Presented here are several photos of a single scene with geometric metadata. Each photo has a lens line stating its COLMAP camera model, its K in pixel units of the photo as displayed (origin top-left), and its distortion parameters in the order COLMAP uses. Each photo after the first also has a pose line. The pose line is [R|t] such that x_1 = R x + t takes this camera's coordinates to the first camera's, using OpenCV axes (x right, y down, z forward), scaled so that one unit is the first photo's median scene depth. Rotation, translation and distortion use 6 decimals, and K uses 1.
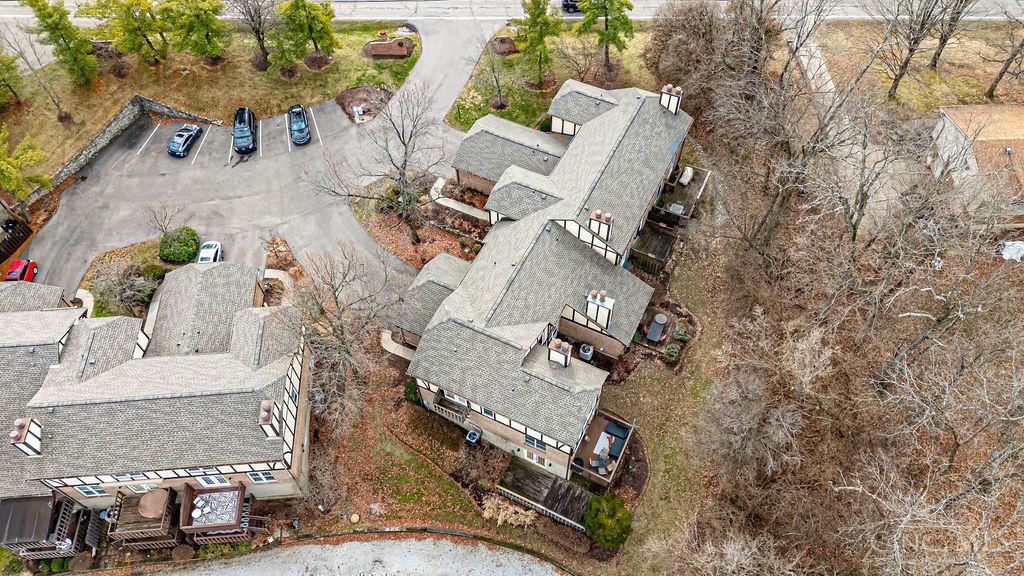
lens RADIAL K [[746.2, 0, 512.0], [0, 746.2, 288.0], [0, 0, 1]] dist [0.083303, -0.075160]
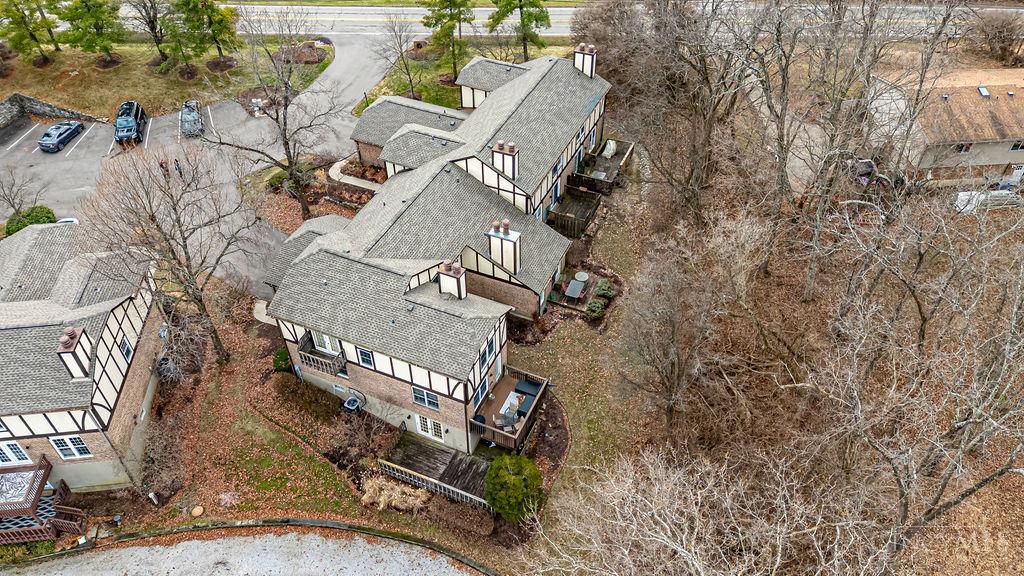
lens RADIAL K [[746.2, 0, 512.0], [0, 746.2, 288.0], [0, 0, 1]] dist [0.083303, -0.075160]
pose [[0.999235, -0.019911, 0.033656, 0.093508], [0.026659, 0.976516, -0.213787, 0.249797], [-0.028609, 0.214521, 0.976300, 0.168744]]
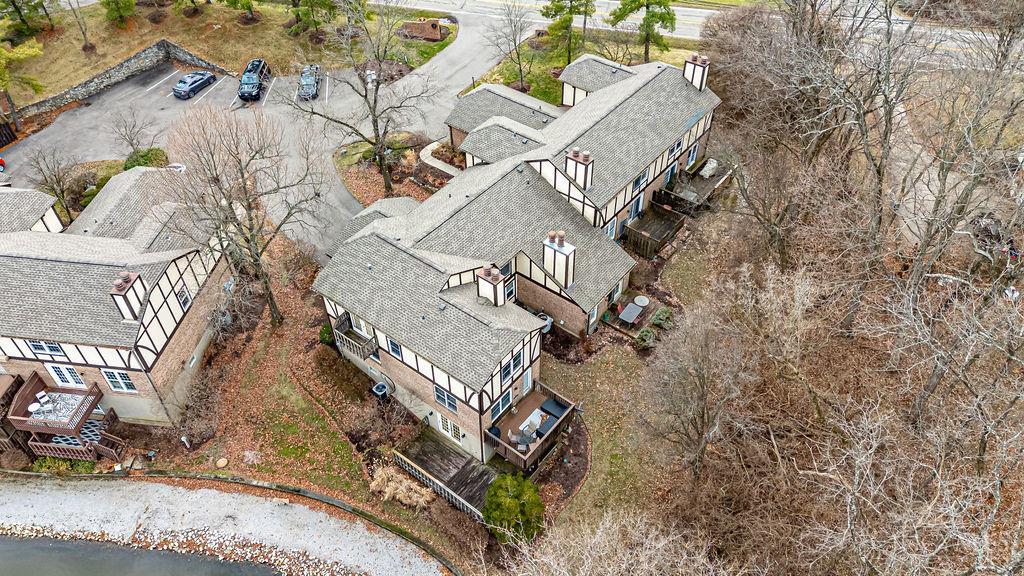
lens RADIAL K [[746.2, 0, 512.0], [0, 746.2, 288.0], [0, 0, 1]] dist [0.083303, -0.075160]
pose [[0.978616, 0.147837, -0.143021, 0.184433], [-0.172349, 0.968855, -0.177809, 0.208191], [0.112280, 0.198656, 0.973616, 0.193907]]
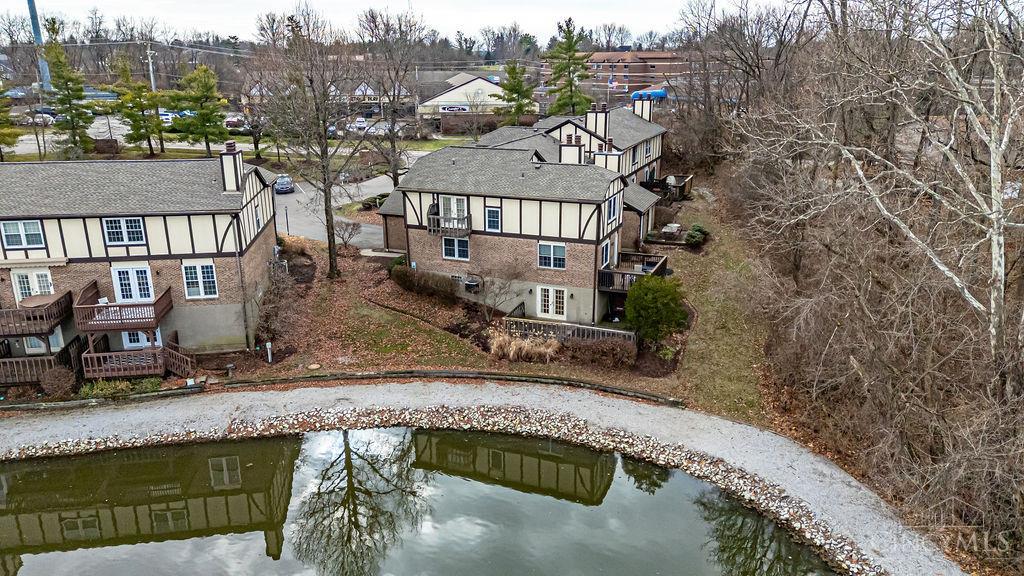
lens RADIAL K [[746.2, 0, 512.0], [0, 746.2, 288.0], [0, 0, 1]] dist [0.083303, -0.075160]
pose [[0.997258, -0.011208, 0.073154, -0.067758], [0.054358, 0.781724, -0.621251, 0.691549], [-0.050223, 0.623524, 0.780189, 0.365247]]
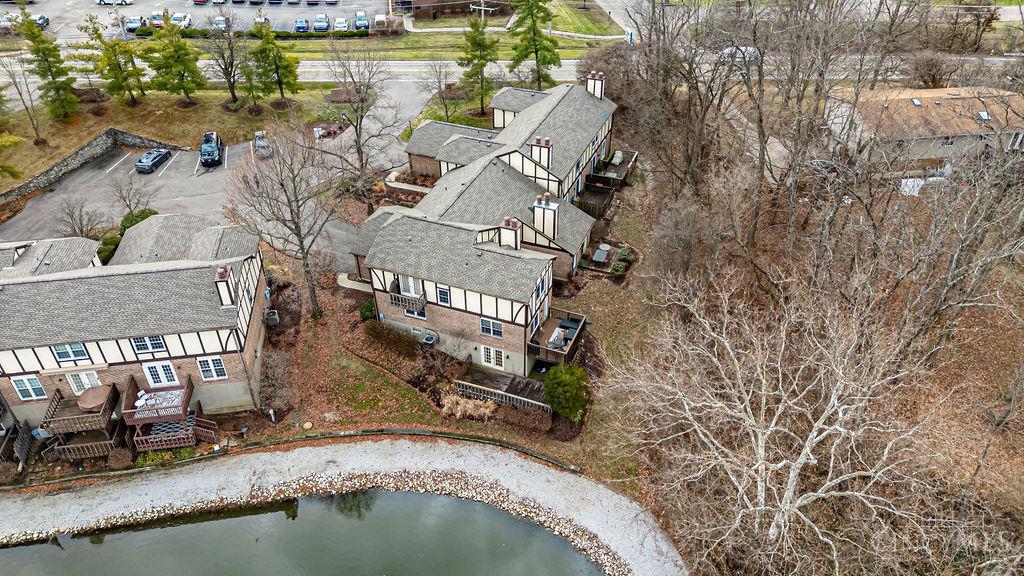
lens RADIAL K [[746.2, 0, 512.0], [0, 746.2, 288.0], [0, 0, 1]] dist [0.083303, -0.075160]
pose [[0.997026, -0.040482, 0.065574, -0.004660], [0.059468, 0.945353, -0.320581, 0.451347], [-0.049013, 0.323527, 0.944949, 0.024032]]
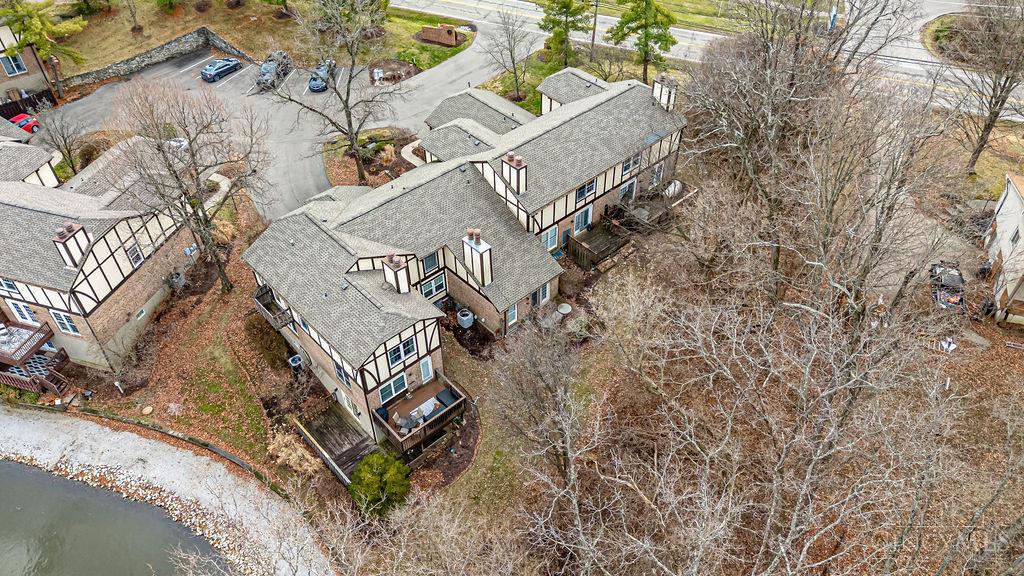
lens RADIAL K [[746.2, 0, 512.0], [0, 746.2, 288.0], [0, 0, 1]] dist [0.083303, -0.075160]
pose [[0.930612, 0.253021, -0.264464, 0.377305], [-0.303404, 0.937436, -0.170762, 0.188525], [0.204711, 0.239153, 0.949157, 0.206327]]
